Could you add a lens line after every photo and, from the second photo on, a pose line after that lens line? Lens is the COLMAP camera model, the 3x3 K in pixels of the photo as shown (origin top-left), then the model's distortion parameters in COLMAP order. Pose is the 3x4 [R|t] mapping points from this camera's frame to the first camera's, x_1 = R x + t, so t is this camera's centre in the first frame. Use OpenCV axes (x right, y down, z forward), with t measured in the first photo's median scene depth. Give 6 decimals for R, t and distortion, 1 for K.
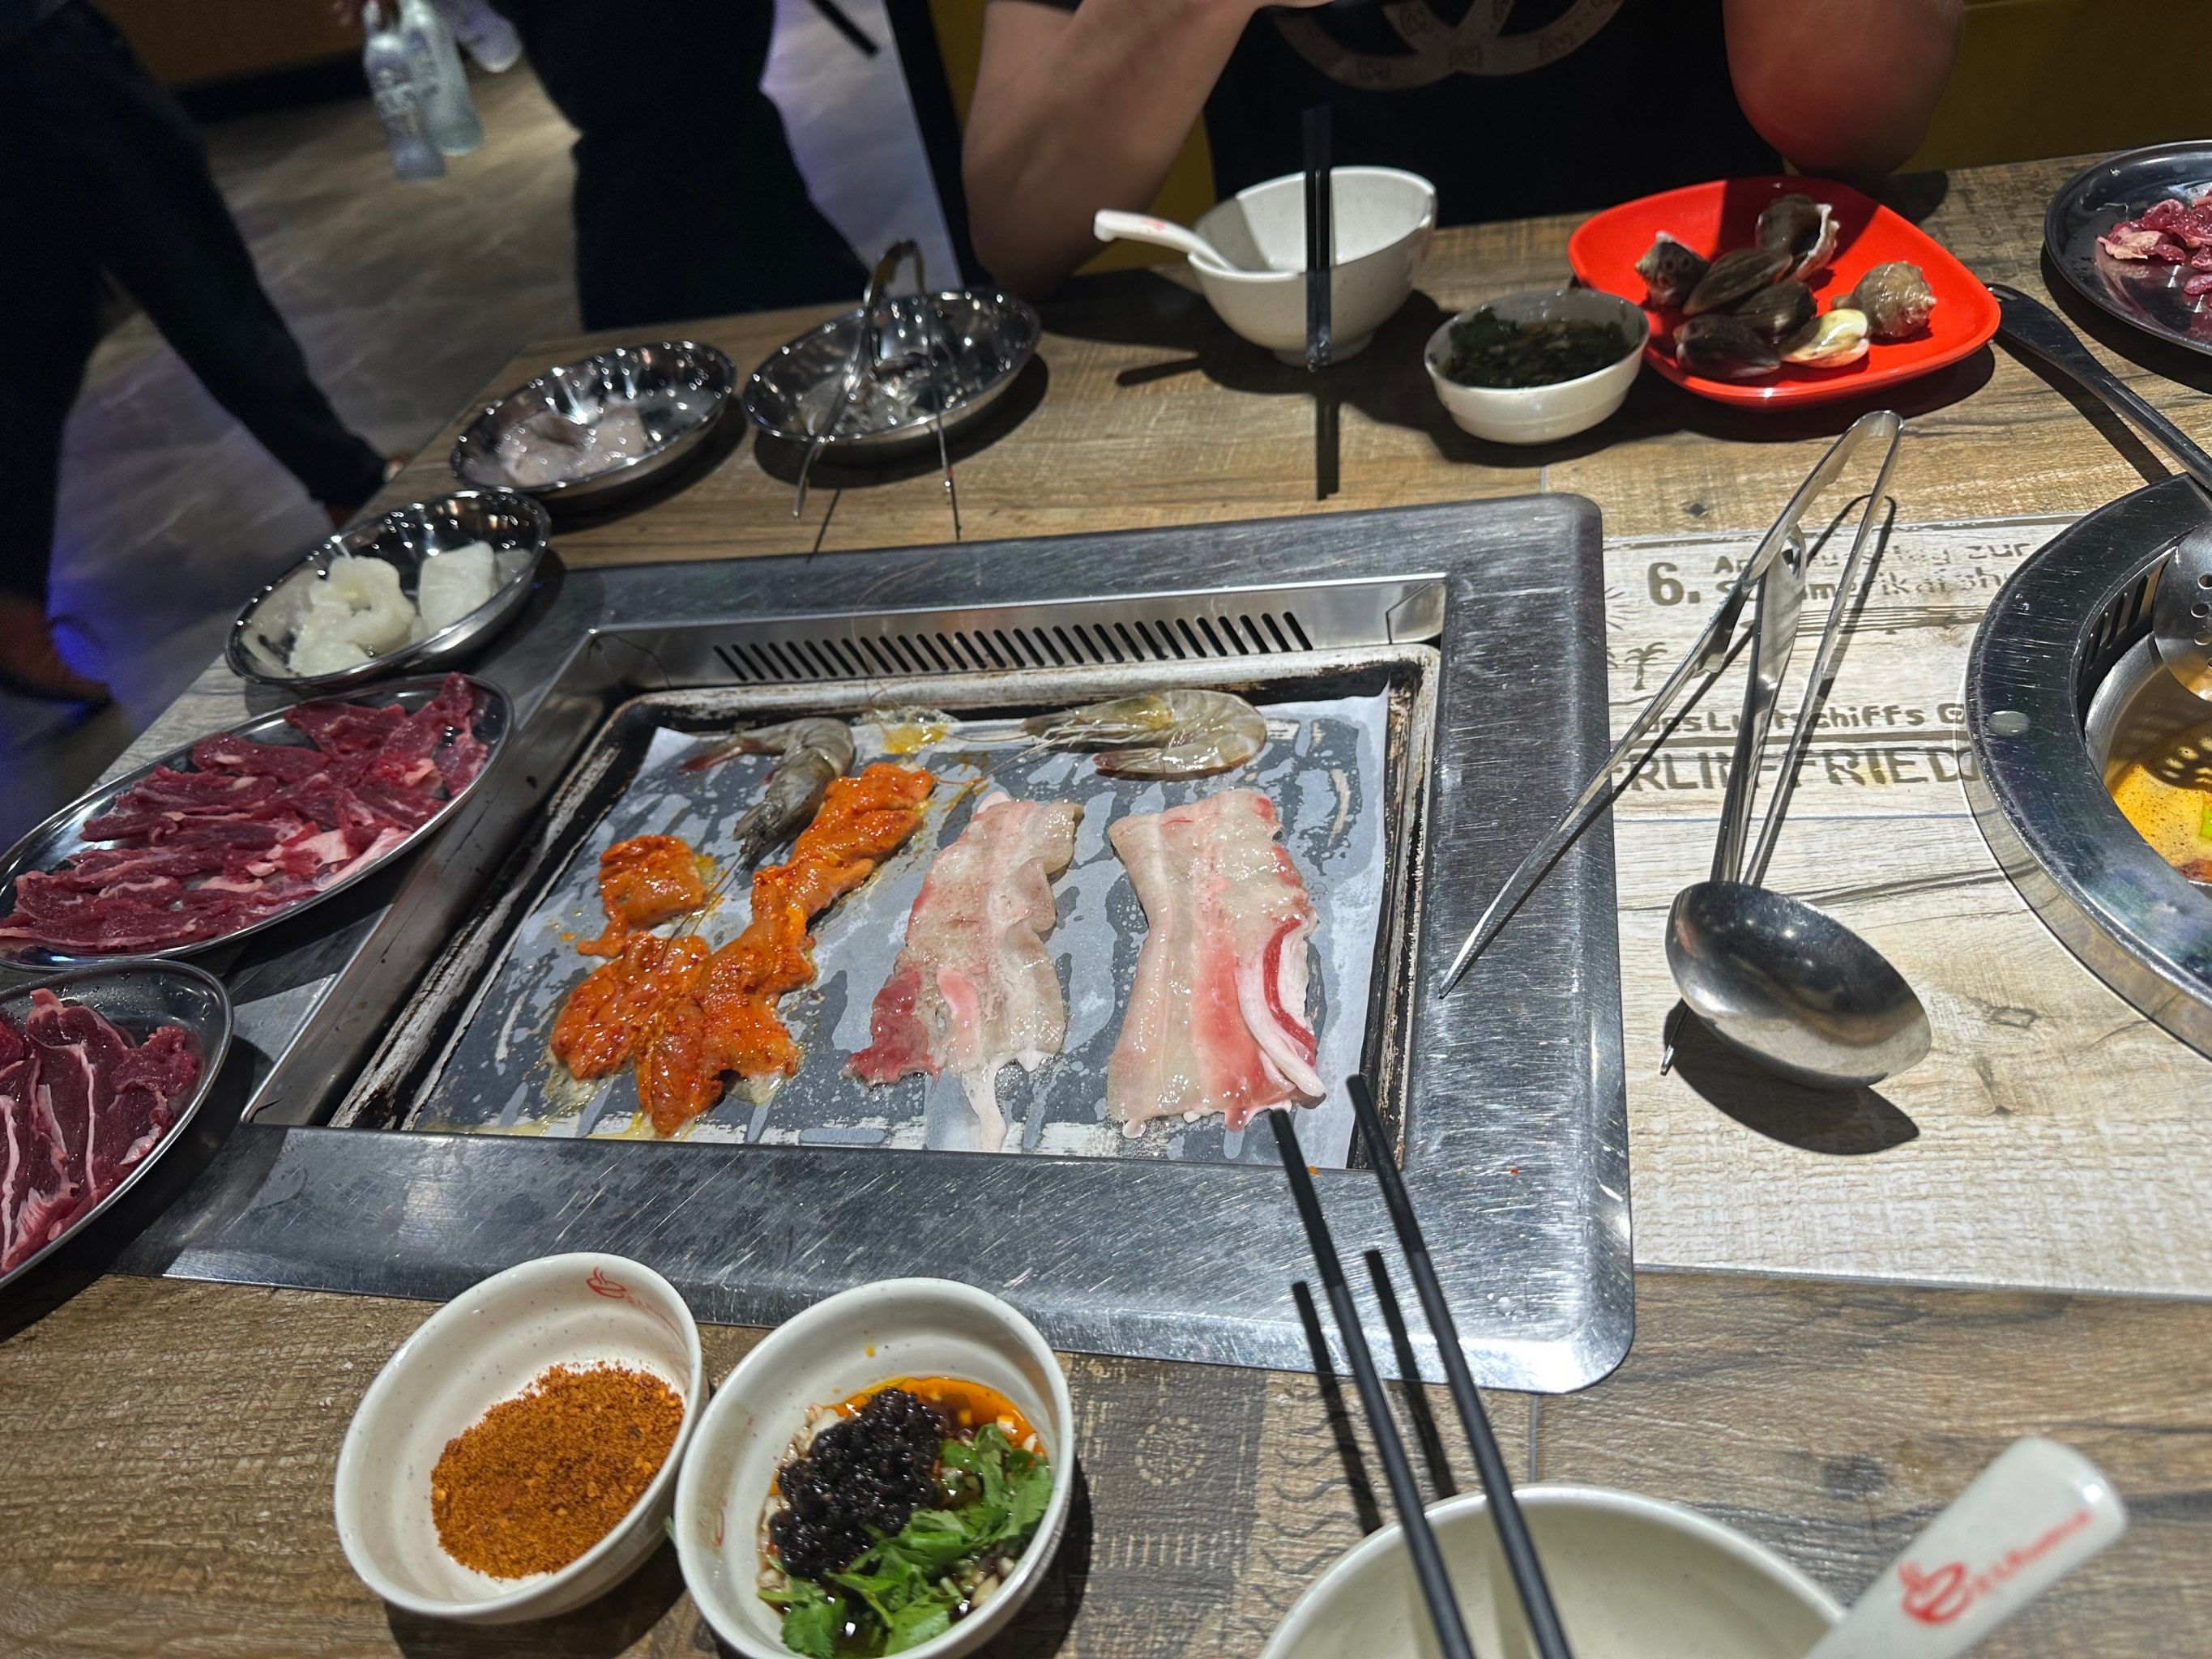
lens RADIAL K [[1531.9, 0, 1104.5], [0, 1531.9, 834.2], [0, 0, 1]] dist [-0.022759, -0.011320]
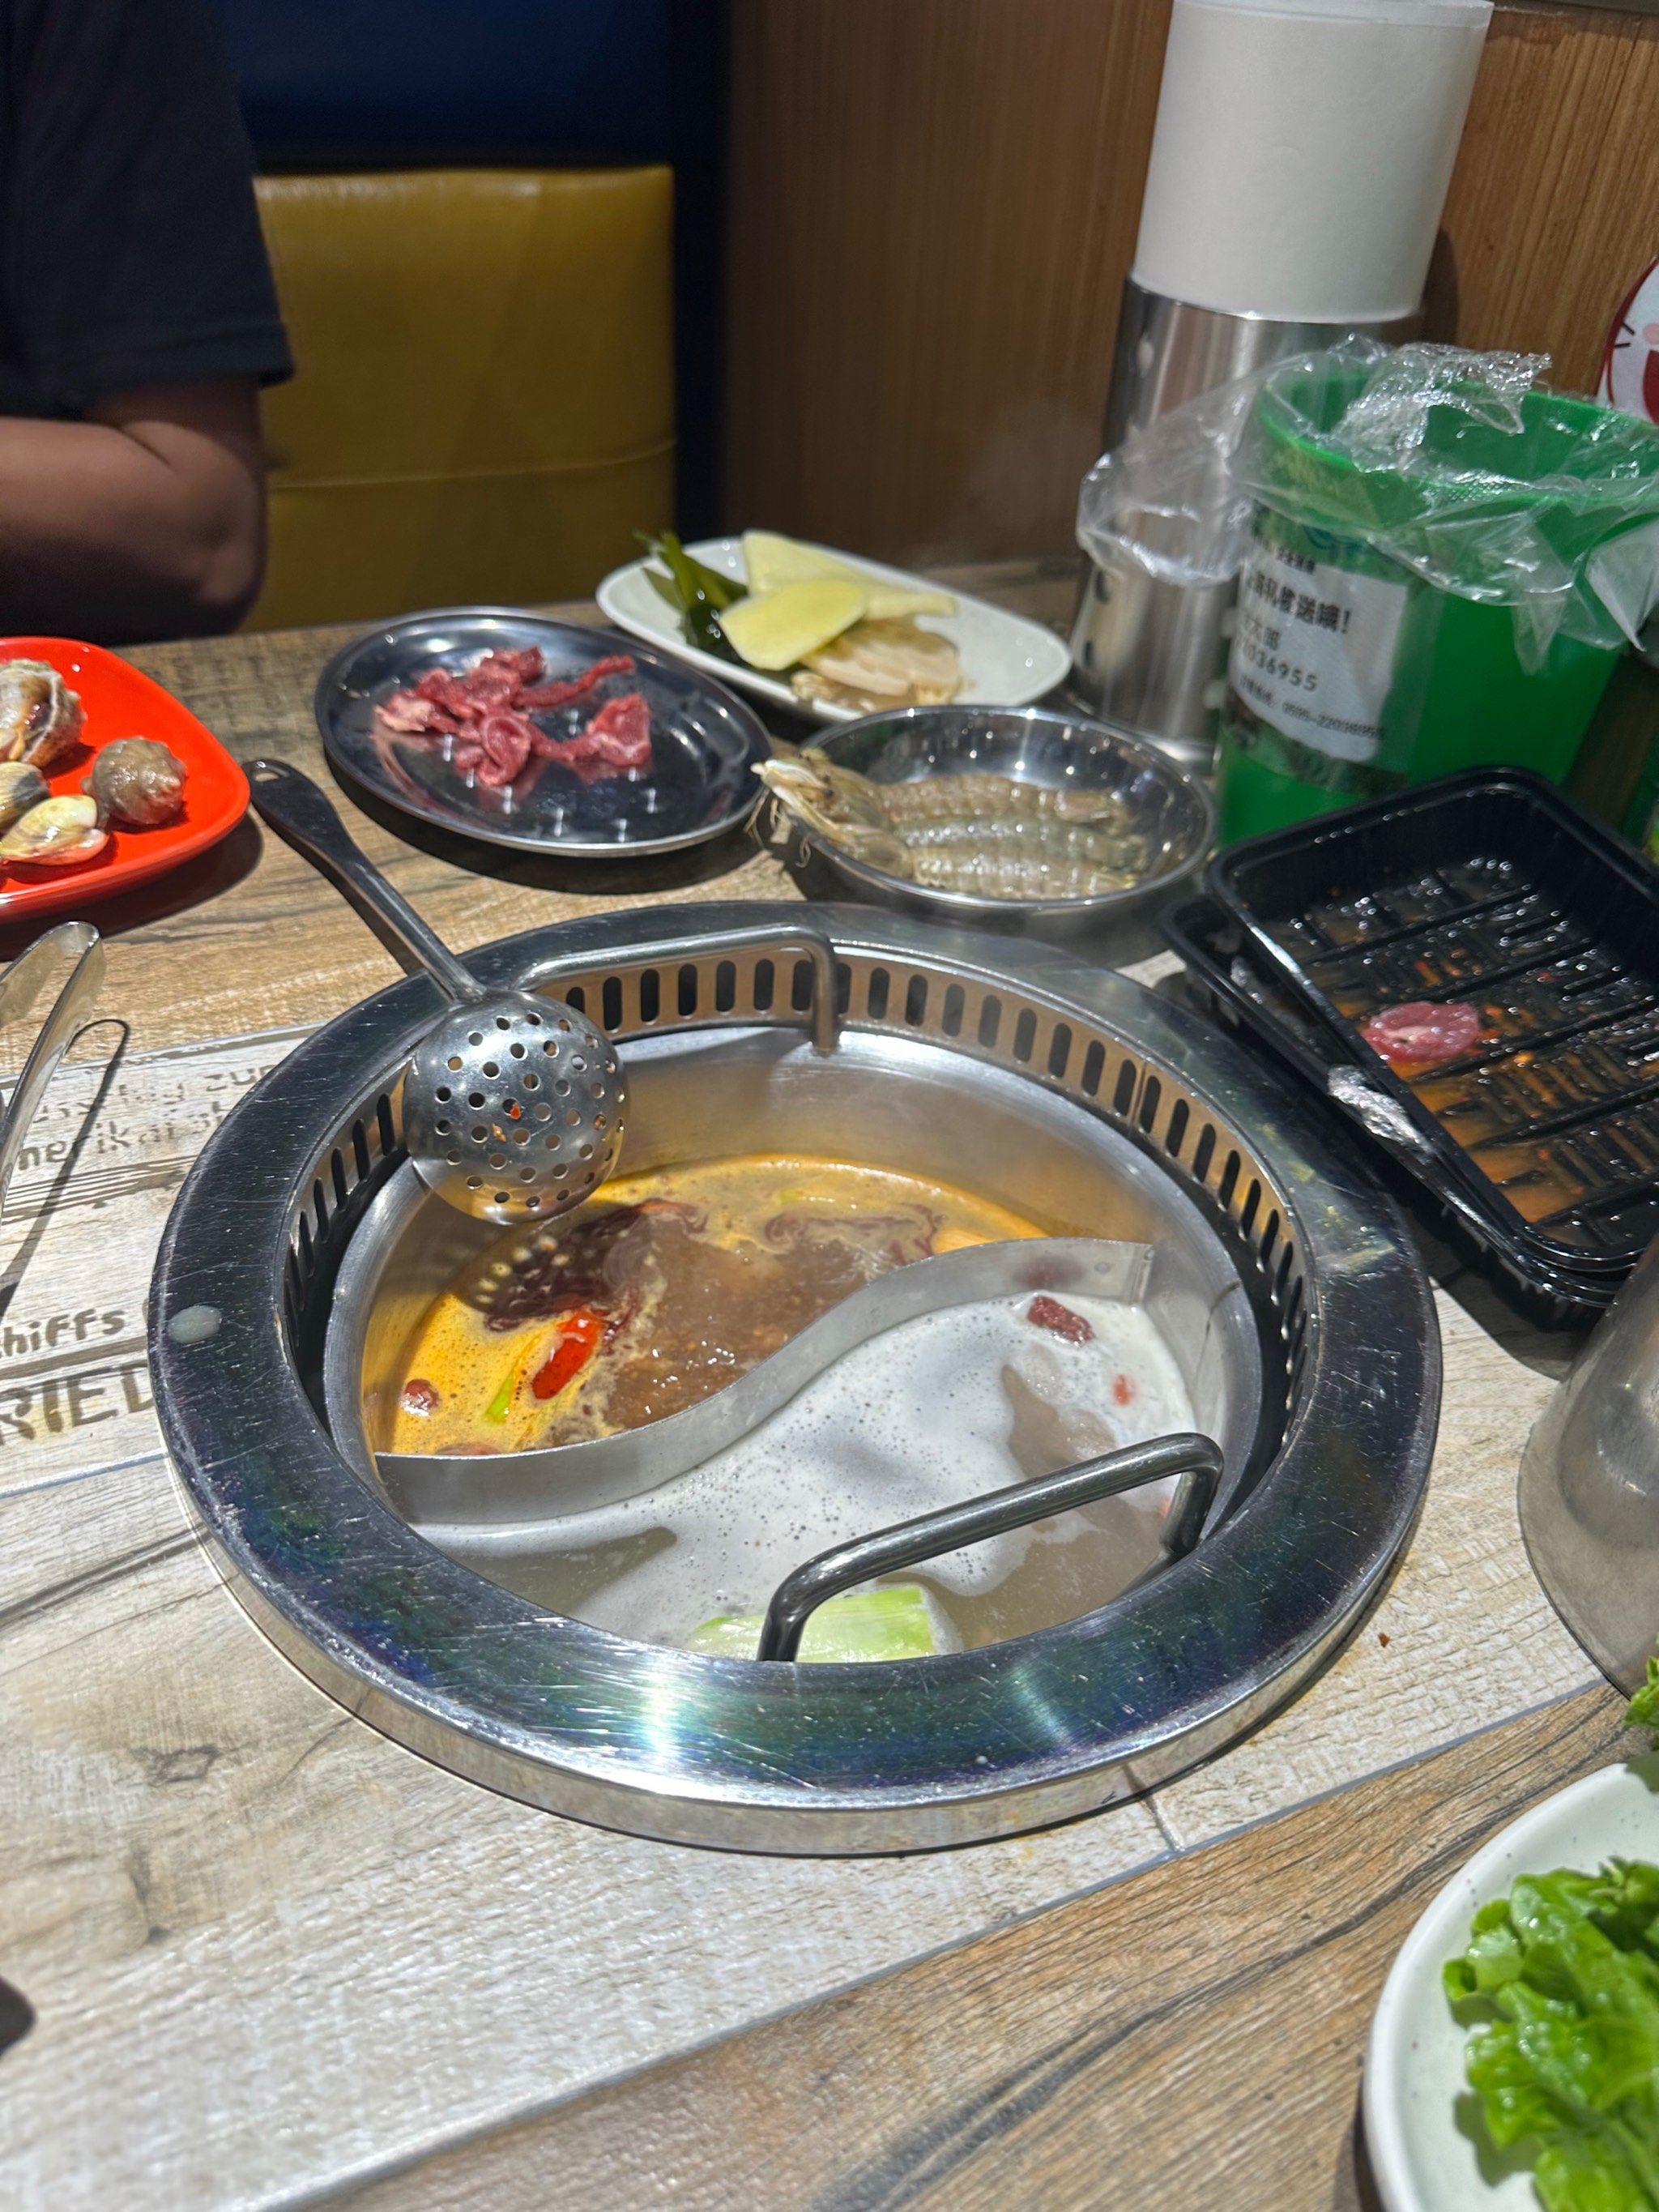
lens RADIAL K [[1531.9, 0, 832.1], [0, 1531.9, 1104.9], [0, 0, 1]] dist [-0.022759, -0.011320]
pose [[0.785145, -0.140096, 0.603259, 0.337824], [0.206347, 0.977597, -0.041532, -0.070773], [-0.583925, 0.157089, 0.796463, 0.145540]]
